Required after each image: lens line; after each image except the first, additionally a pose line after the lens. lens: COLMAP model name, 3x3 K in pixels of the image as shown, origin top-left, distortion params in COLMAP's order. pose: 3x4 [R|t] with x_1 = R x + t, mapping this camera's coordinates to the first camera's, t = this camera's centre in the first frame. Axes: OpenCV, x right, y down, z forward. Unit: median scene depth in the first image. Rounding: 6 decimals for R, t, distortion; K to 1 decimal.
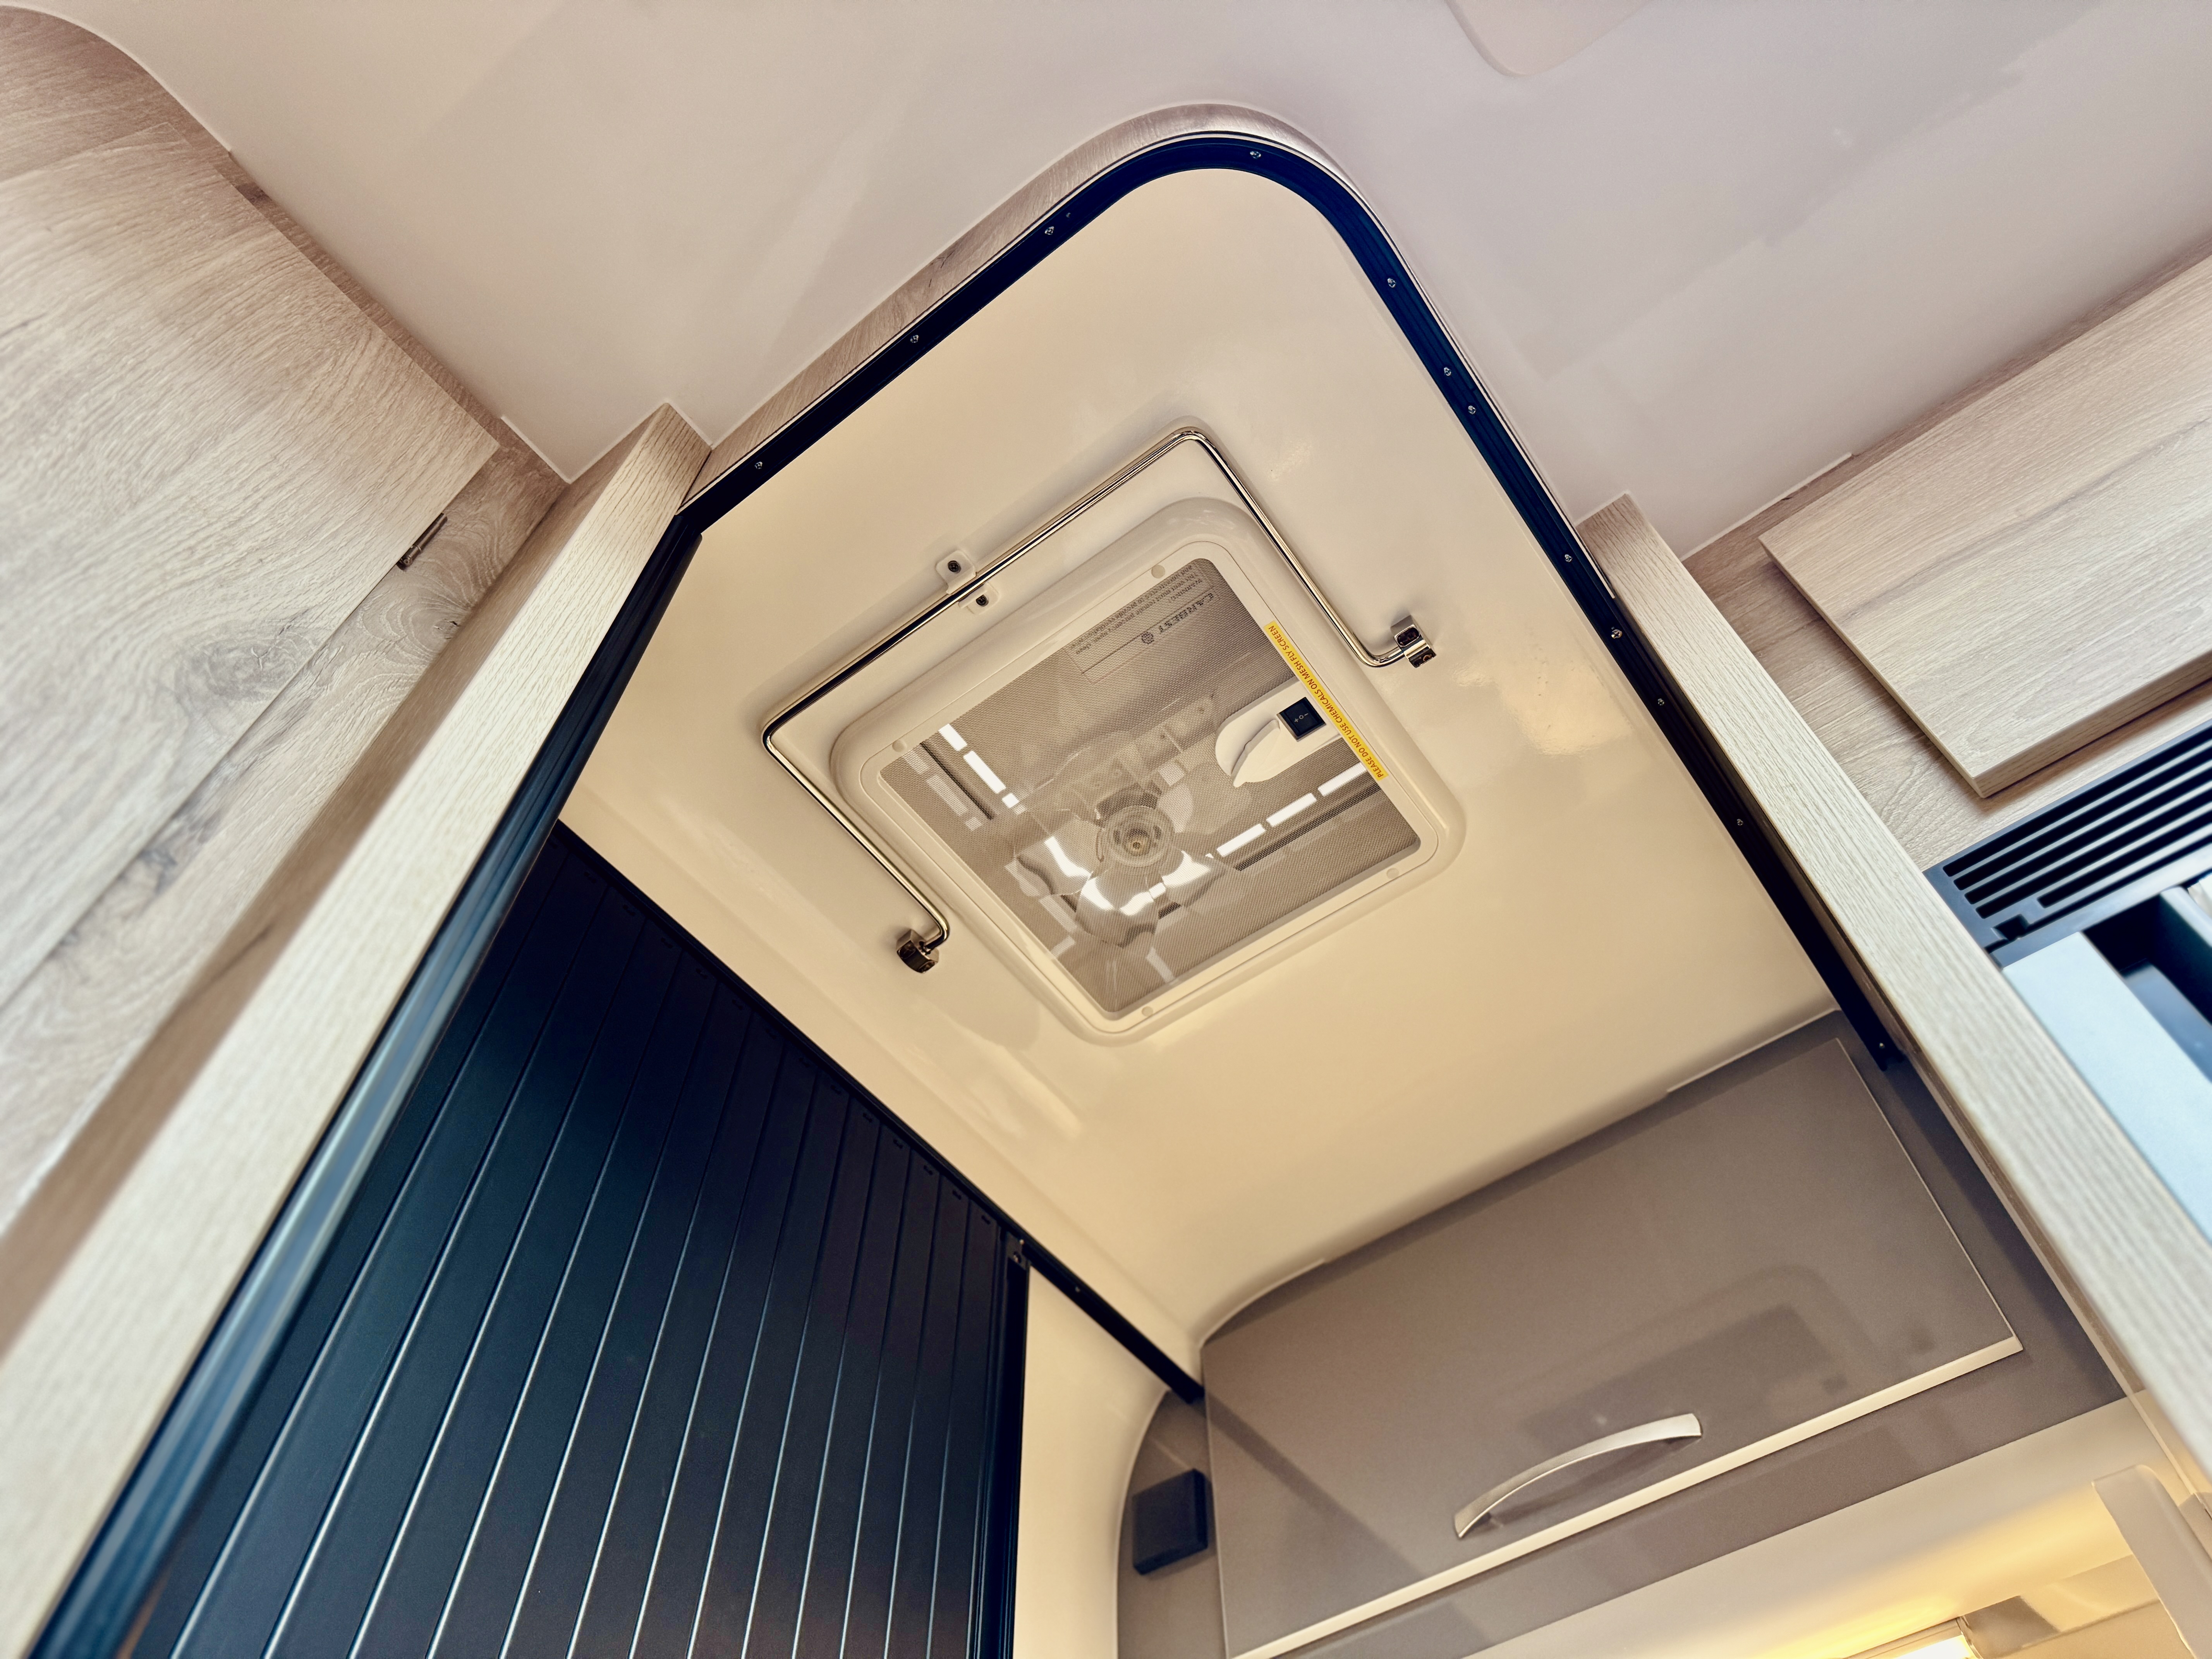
lens RADIAL K [[1585.9, 0, 1107.0], [0, 1585.9, 823.9], [0, 0, 1]] dist [0.001604, -0.001881]
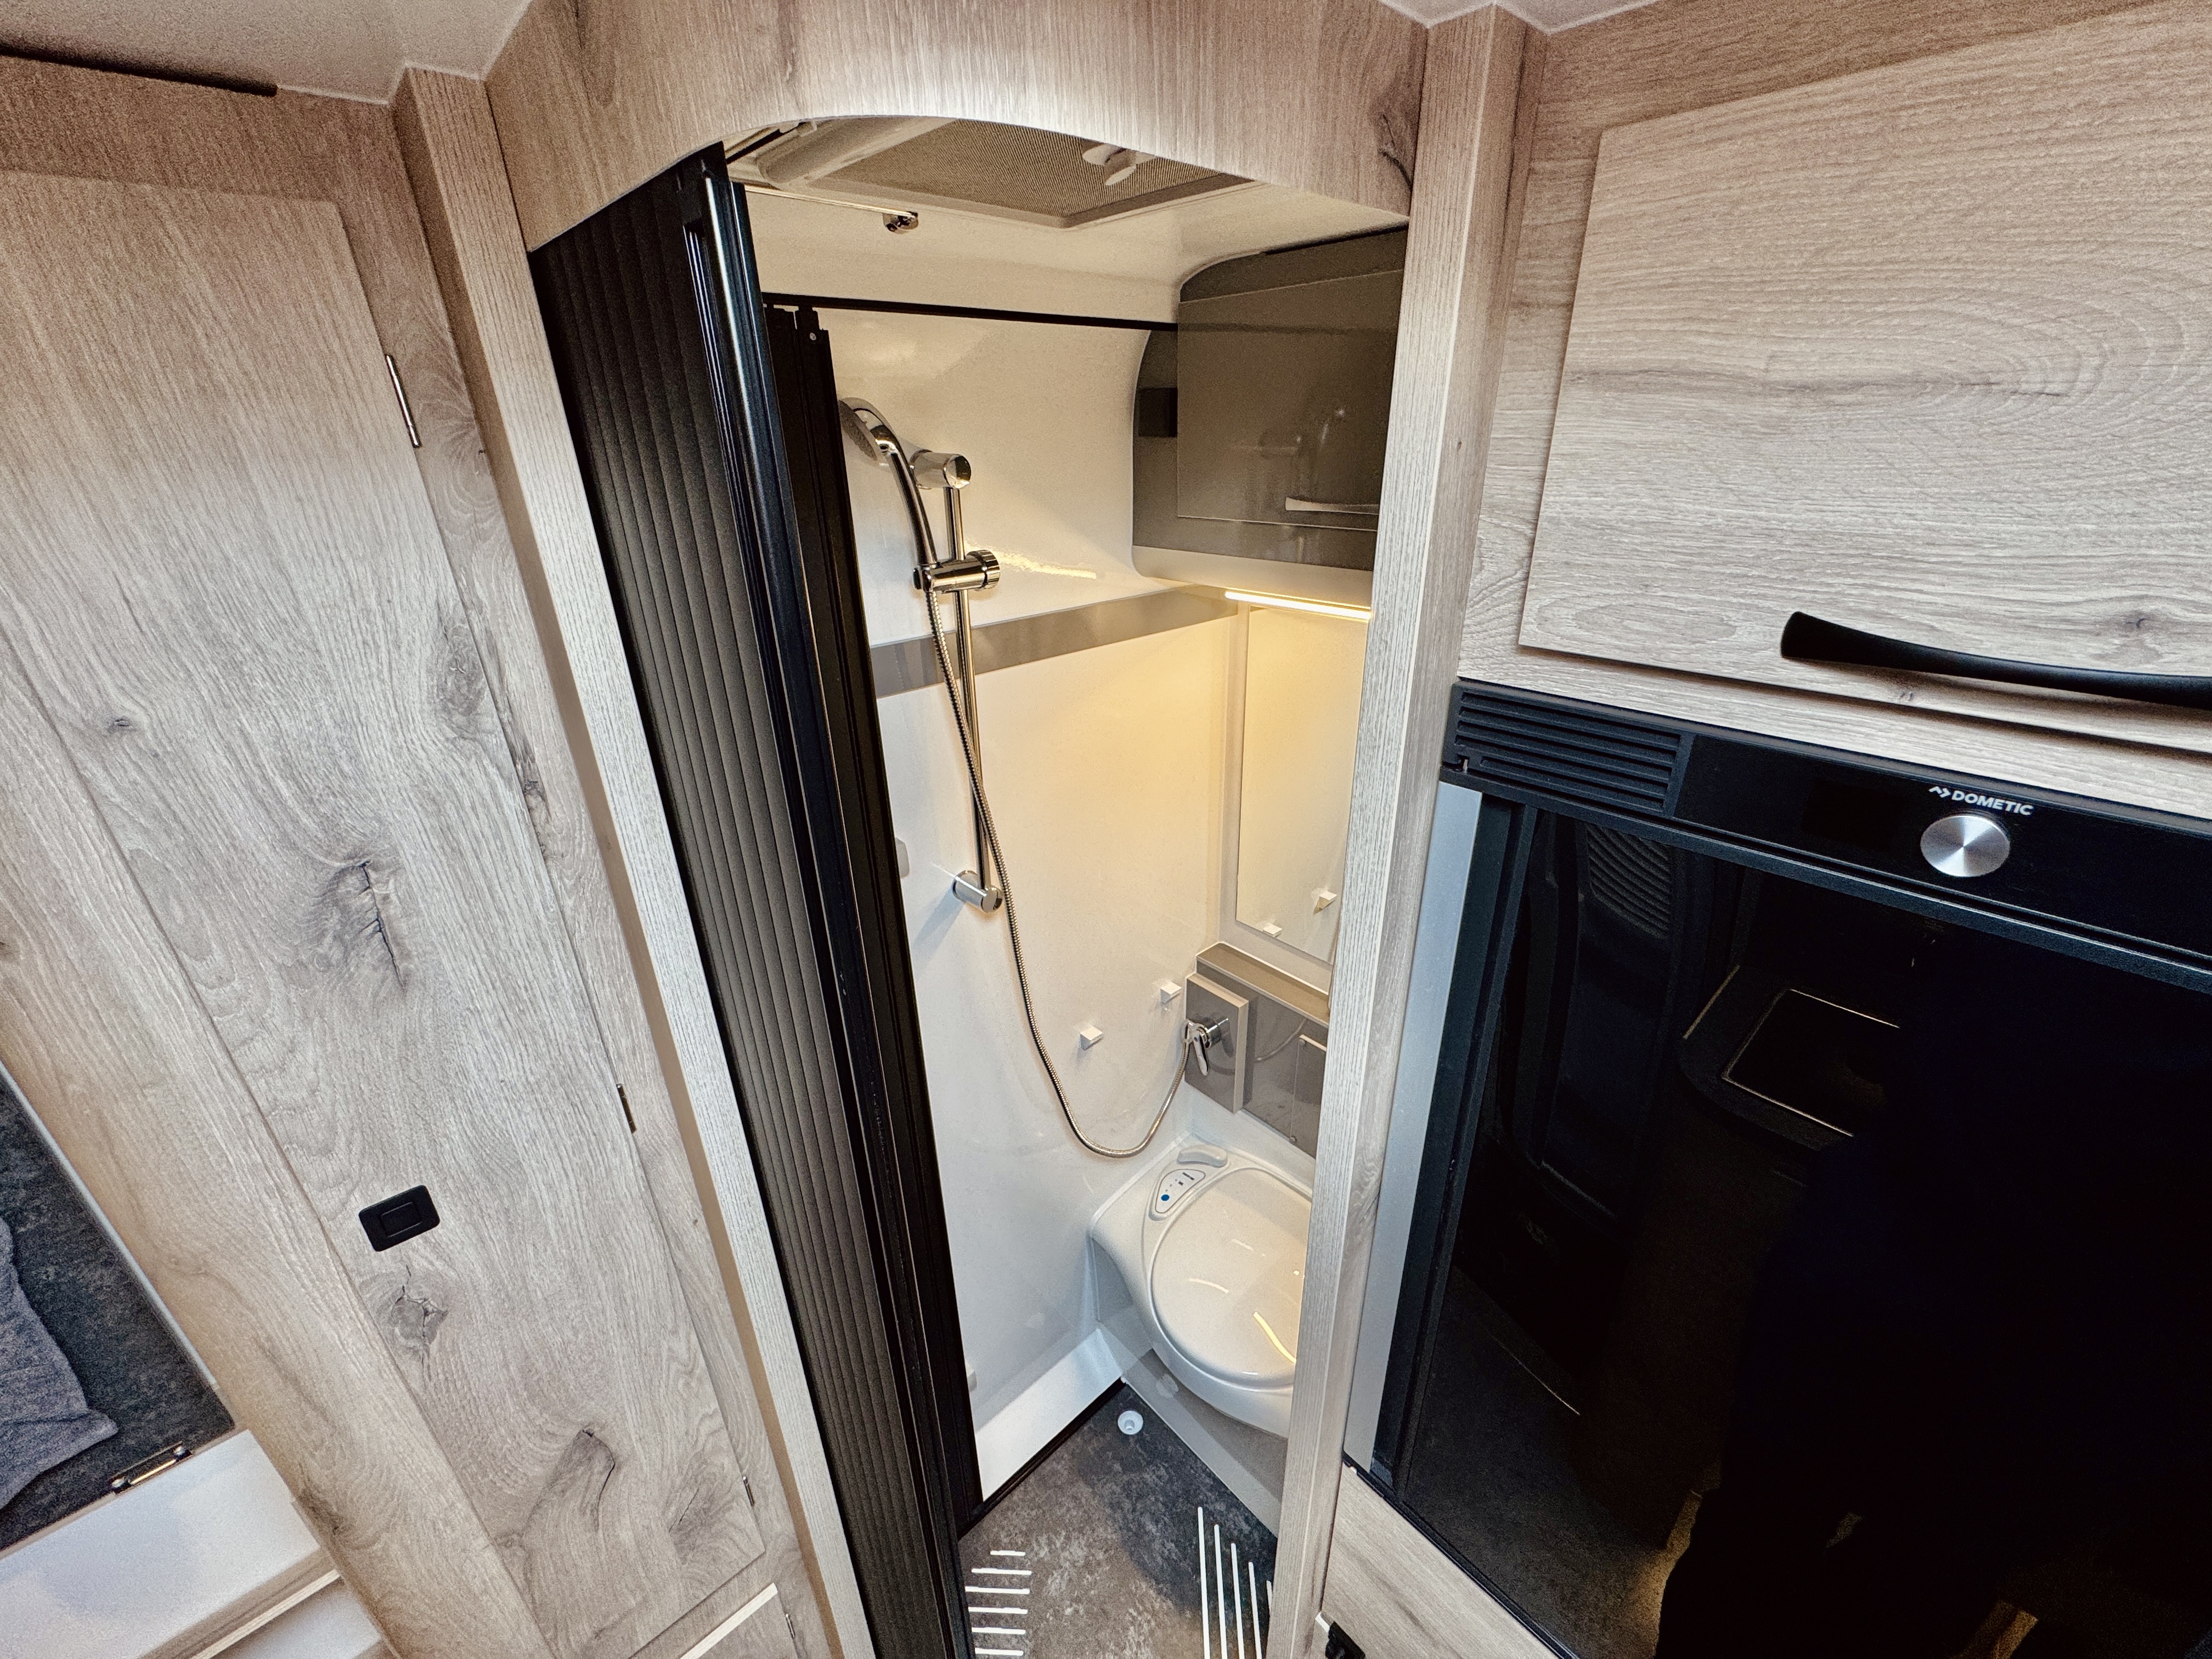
lens RADIAL K [[886.2, 0, 1103.6], [0, 886.2, 825.8], [0, 0, 1]] dist [-0.002358, -0.000154]
pose [[0.983068, 0.061535, -0.172601, 0.358327], [0.161325, 0.156062, 0.974484, -0.938011], [0.086901, -0.985829, 0.143493, 0.763131]]
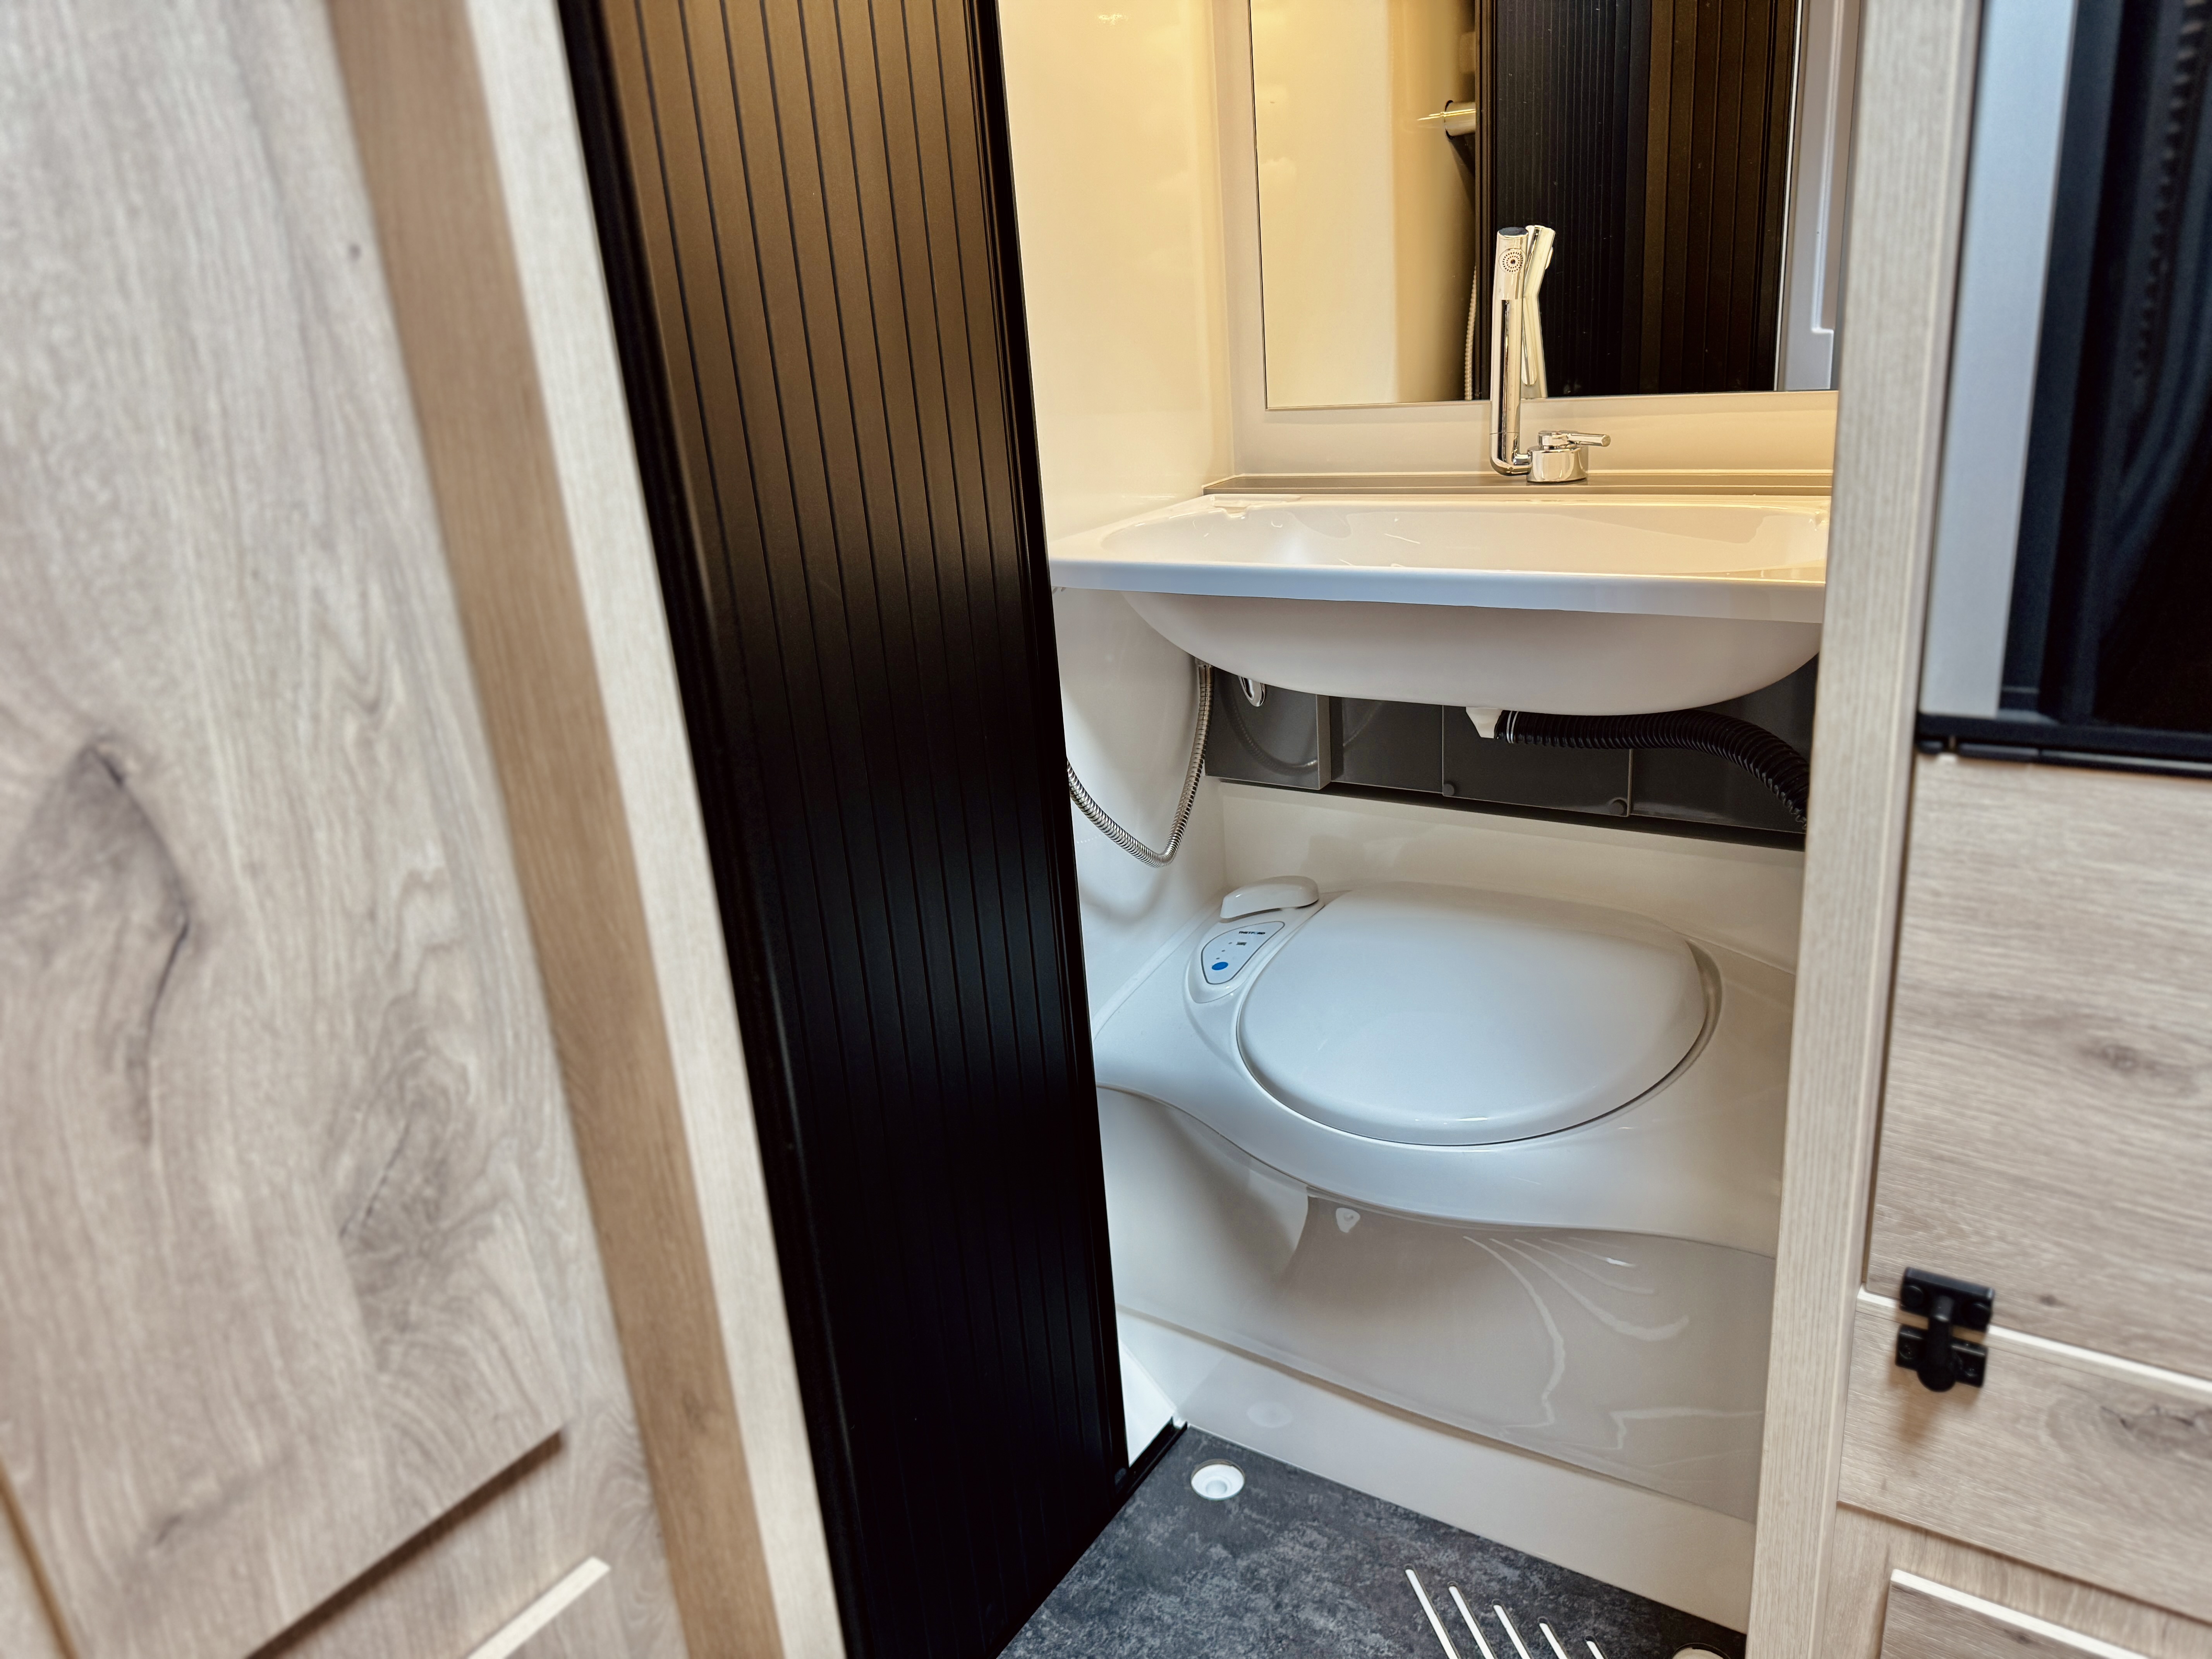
lens RADIAL K [[1585.9, 0, 1107.0], [0, 1585.9, 823.9], [0, 0, 1]] dist [0.001604, -0.001881]
pose [[0.995239, -0.089748, 0.038006, -0.117078], [-0.015203, 0.242218, 0.970103, -0.401644], [-0.096270, -0.966062, 0.239700, -0.351806]]
